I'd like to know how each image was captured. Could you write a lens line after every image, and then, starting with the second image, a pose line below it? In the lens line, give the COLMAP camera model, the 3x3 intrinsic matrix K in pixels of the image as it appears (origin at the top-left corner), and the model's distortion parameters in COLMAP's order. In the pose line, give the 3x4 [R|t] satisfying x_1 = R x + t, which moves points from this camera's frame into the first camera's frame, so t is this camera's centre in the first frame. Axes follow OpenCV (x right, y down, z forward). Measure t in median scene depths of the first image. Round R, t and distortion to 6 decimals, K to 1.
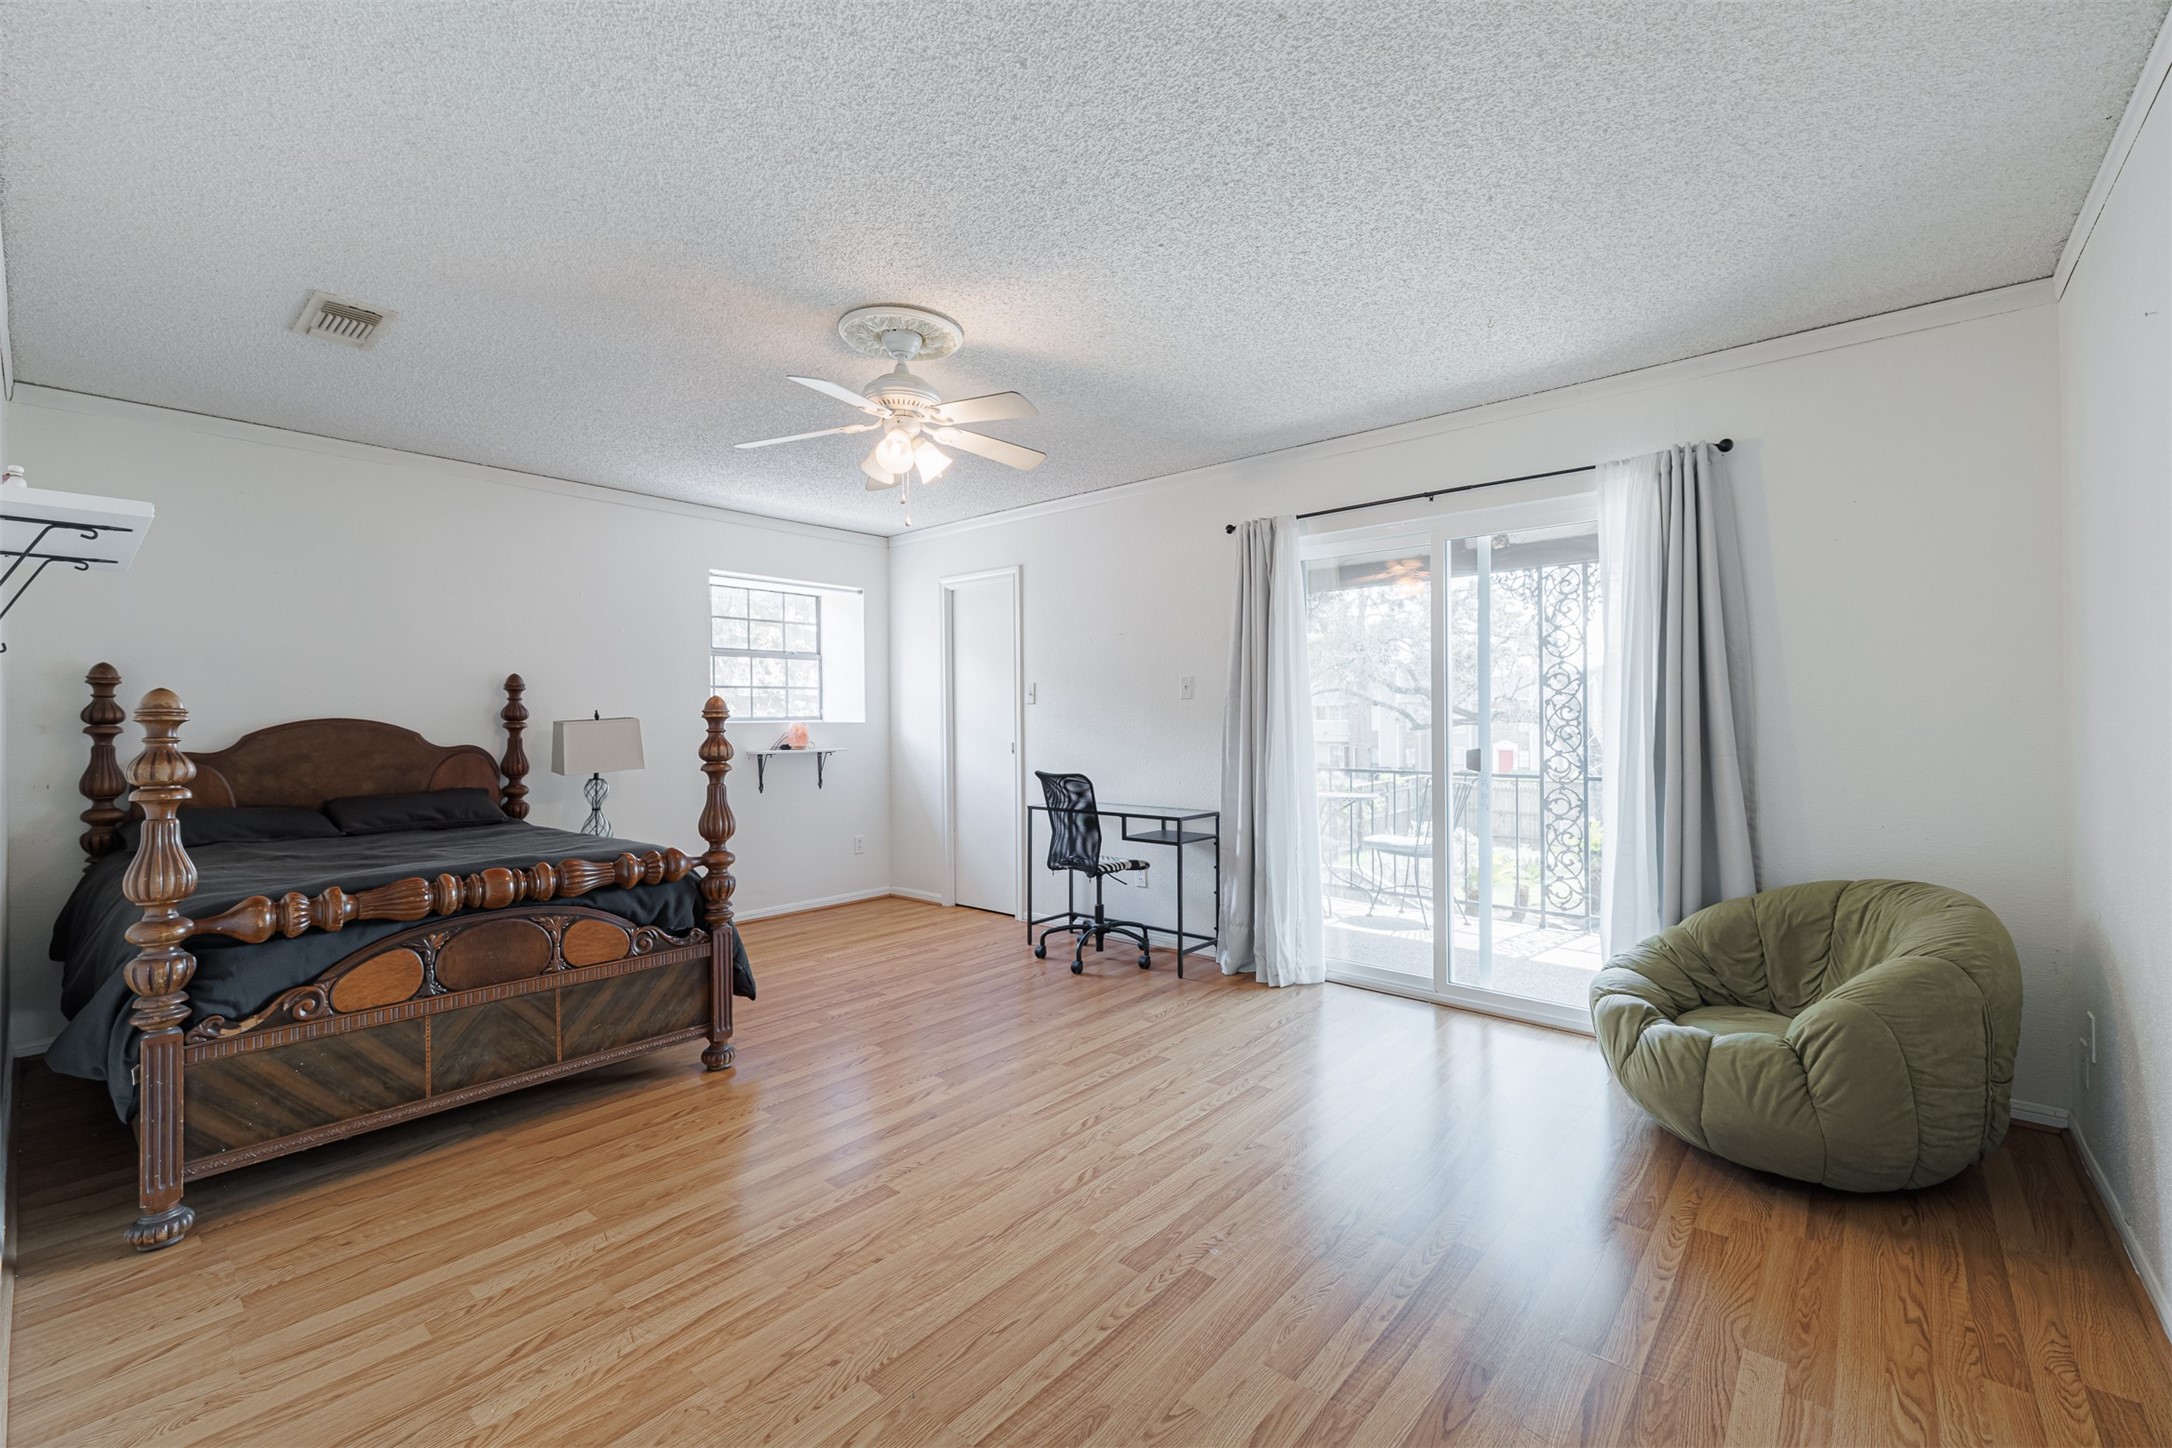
lens RADIAL K [[908.5, 0, 1084.2], [0, 908.5, 718.8], [0, 0, 1]] dist [0.007882, -0.002274]
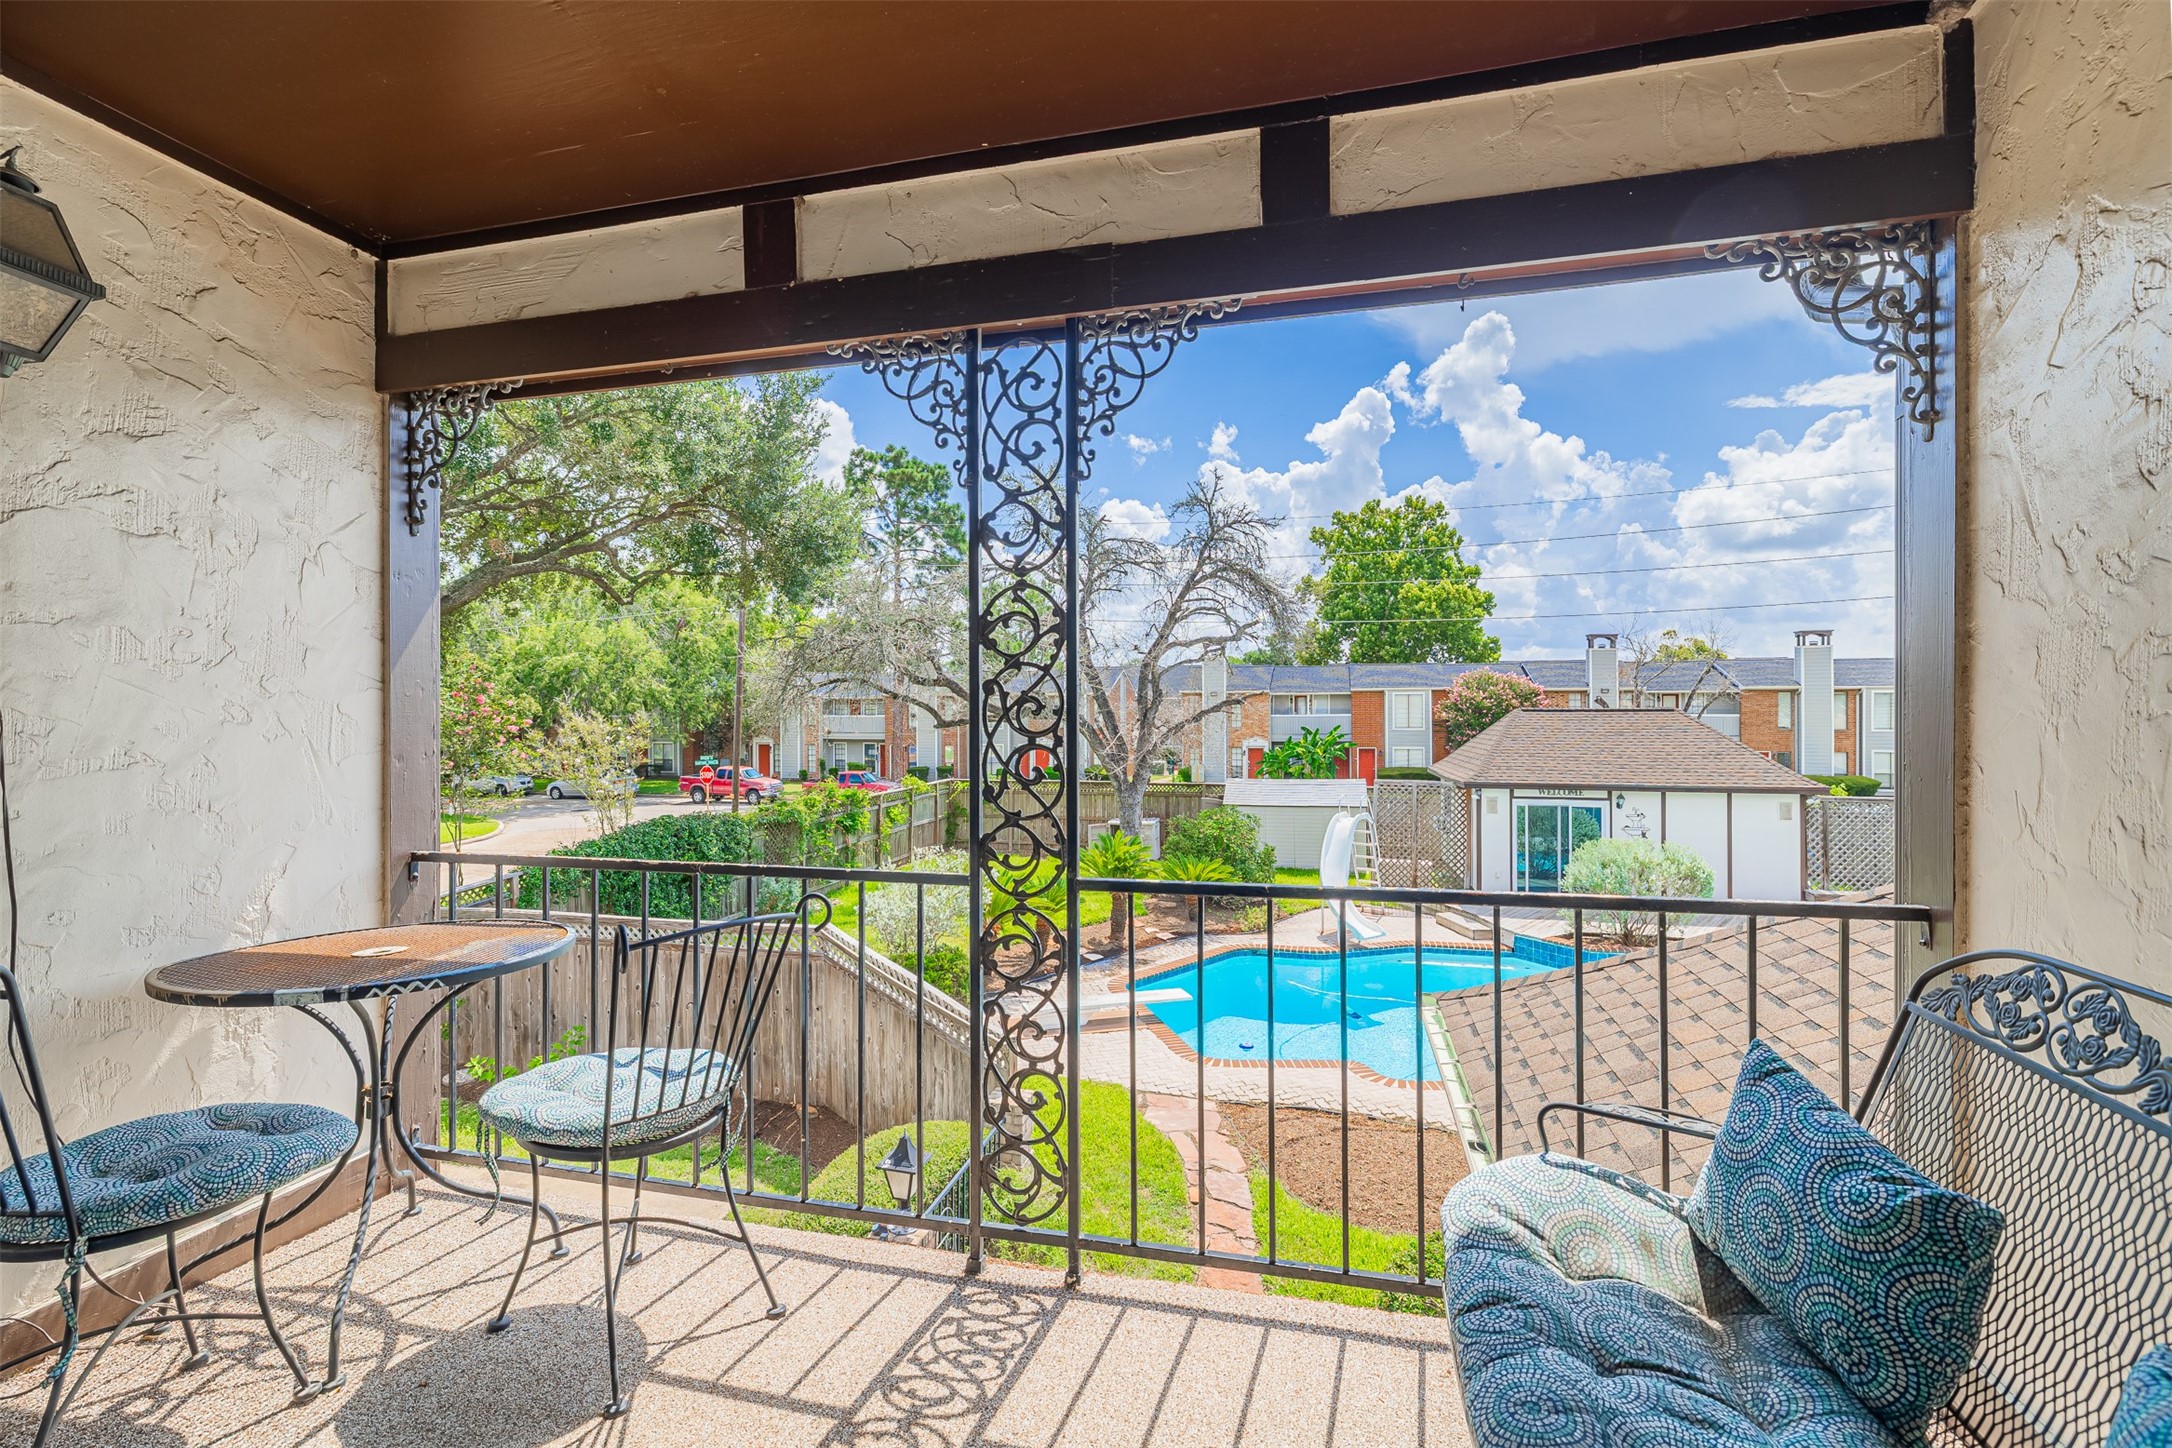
lens RADIAL K [[994.8, 0, 1064.8], [0, 994.8, 713.5], [0, 0, 1]] dist [0.004277, -0.000140]
pose [[0.899623, 0.002667, 0.436660, 0.353732], [-0.002918, 0.999996, -0.000096, -0.006971], [-0.436658, -0.001188, 0.899627, 0.604782]]
